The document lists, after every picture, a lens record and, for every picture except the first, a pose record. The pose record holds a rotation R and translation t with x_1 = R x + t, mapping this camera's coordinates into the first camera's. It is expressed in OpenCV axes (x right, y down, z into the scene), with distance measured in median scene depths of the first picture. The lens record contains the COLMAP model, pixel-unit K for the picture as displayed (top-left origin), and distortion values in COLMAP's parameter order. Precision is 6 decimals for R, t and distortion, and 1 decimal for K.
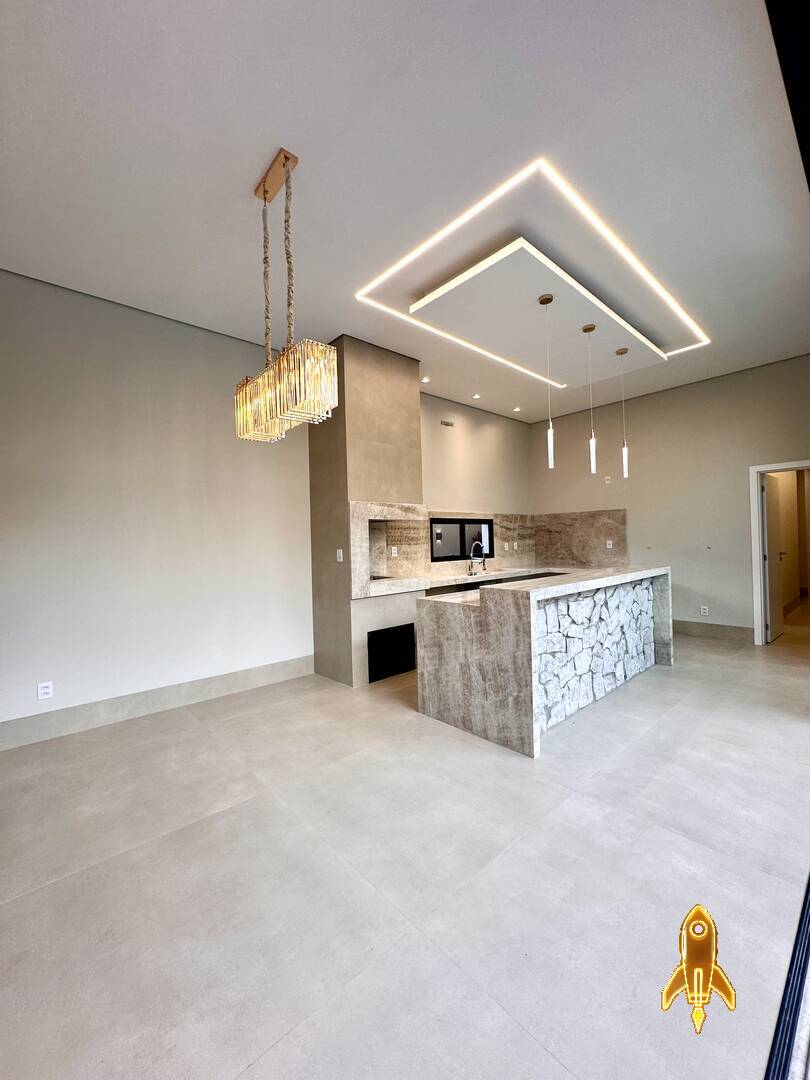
lens RADIAL K [[430.7, 0, 406.7], [0, 430.7, 538.9], [0, 0, 1]] dist [-0.007449, 0.001631]
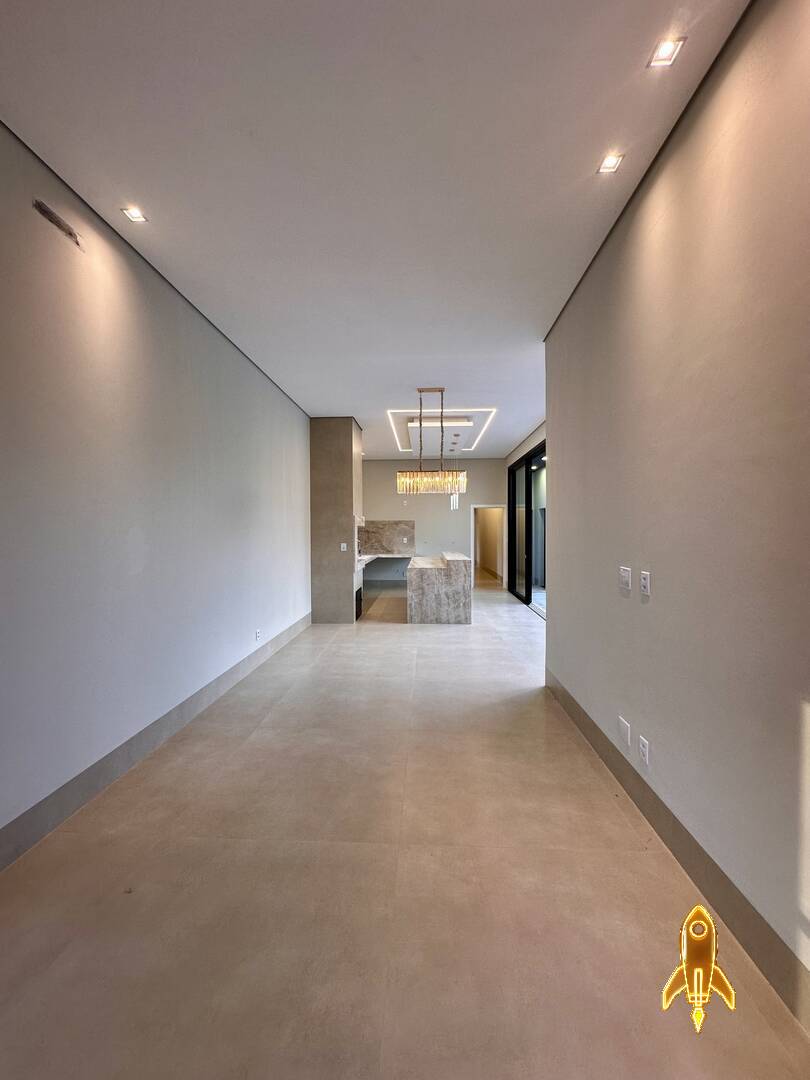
lens RADIAL K [[430.7, 0, 406.4], [0, 430.7, 539.9], [0, 0, 1]] dist [-0.007449, 0.001631]
pose [[0.704041, 0.007231, 0.710123, -1.164043], [-0.020235, 0.999746, 0.009881, -0.010299], [-0.709871, -0.021326, 0.704009, -0.344017]]
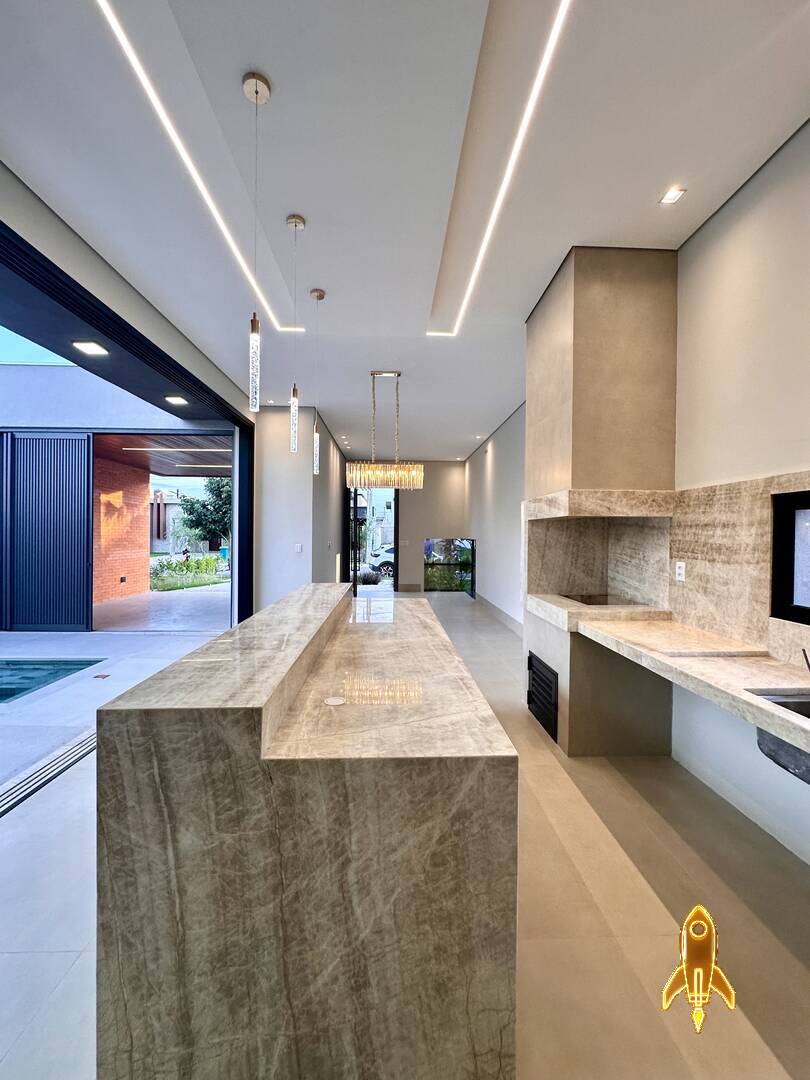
lens RADIAL K [[430.7, 0, 405.3], [0, 430.7, 539.5], [0, 0, 1]] dist [-0.007449, 0.001631]
pose [[-0.641132, 0.031876, -0.766769, 0.726920], [0.014218, 0.999459, 0.029661, -0.035672], [0.767299, 0.008115, -0.641238, 1.358385]]
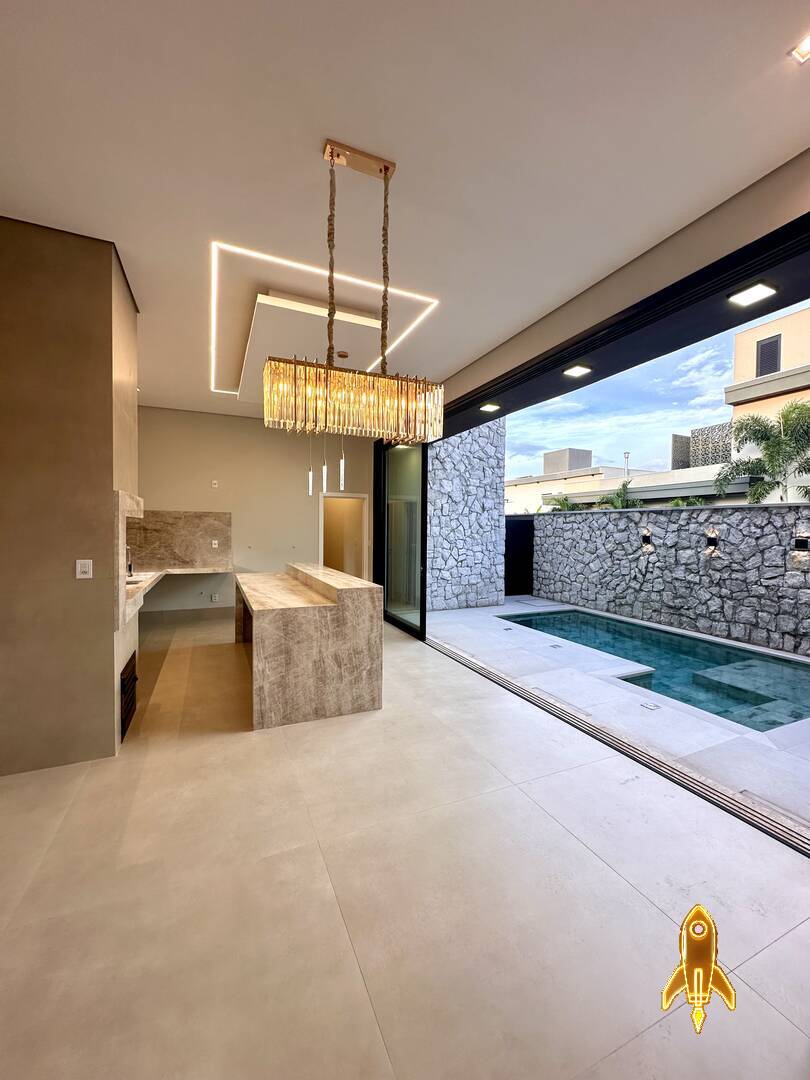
lens RADIAL K [[430.7, 0, 405.9], [0, 430.7, 539.4], [0, 0, 1]] dist [-0.007449, 0.001631]
pose [[0.307033, 0.006126, 0.951679, -0.627058], [-0.025579, 0.999671, 0.001818, -0.020343], [-0.951355, -0.024901, 0.307088, 0.330937]]
